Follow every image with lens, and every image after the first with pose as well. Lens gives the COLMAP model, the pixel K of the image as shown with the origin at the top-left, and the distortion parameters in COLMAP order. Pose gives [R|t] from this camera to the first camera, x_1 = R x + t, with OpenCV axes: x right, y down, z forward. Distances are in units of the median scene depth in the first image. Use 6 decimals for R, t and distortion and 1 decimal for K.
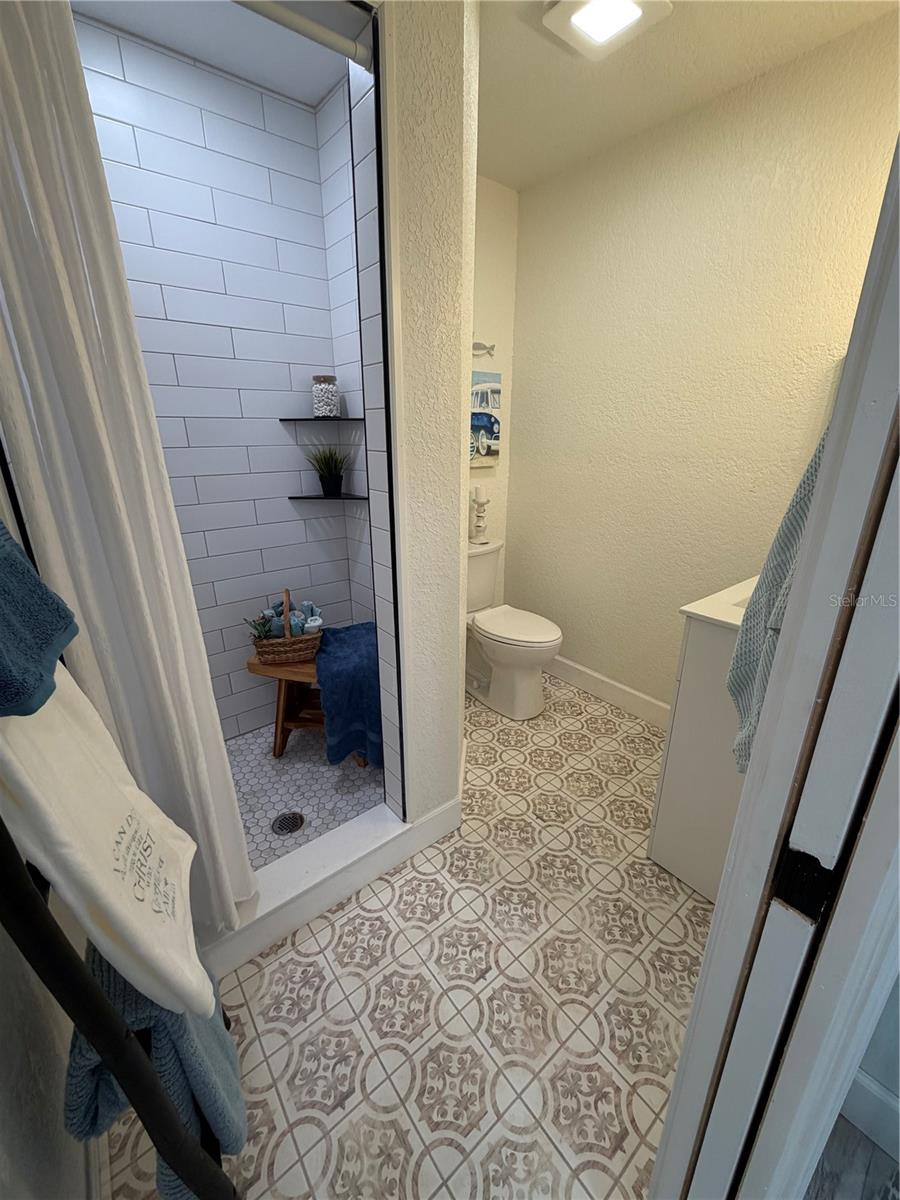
lens RADIAL K [[481.5, 0, 450.2], [0, 481.5, 598.0], [0, 0, 1]] dist [-0.000697, 0.000492]
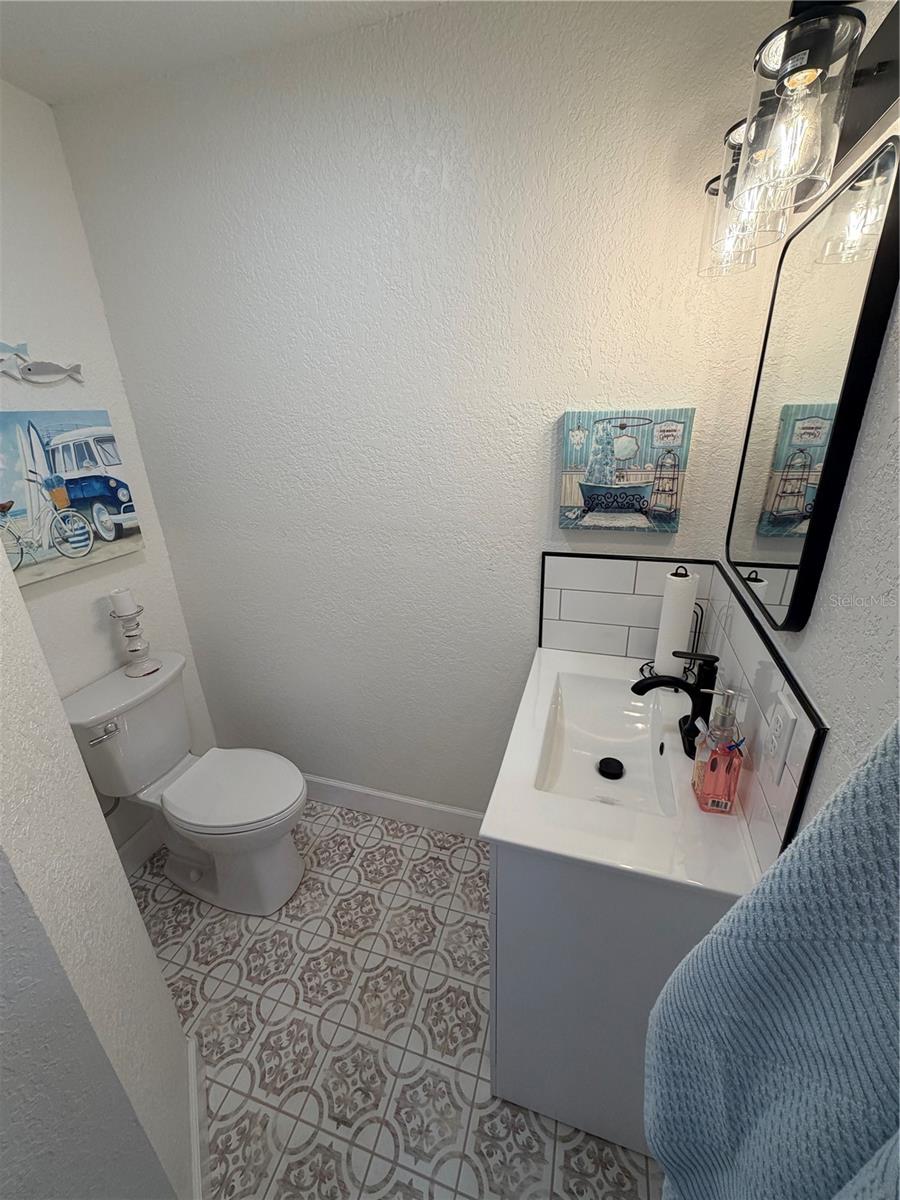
lens RADIAL K [[481.5, 0, 454.5], [0, 481.5, 602.8], [0, 0, 1]] dist [-0.000697, 0.000492]
pose [[0.823263, -0.230665, 0.518683, 0.103529], [0.210301, 0.972636, 0.098751, -0.206139], [-0.527269, 0.027781, 0.849244, 0.259036]]
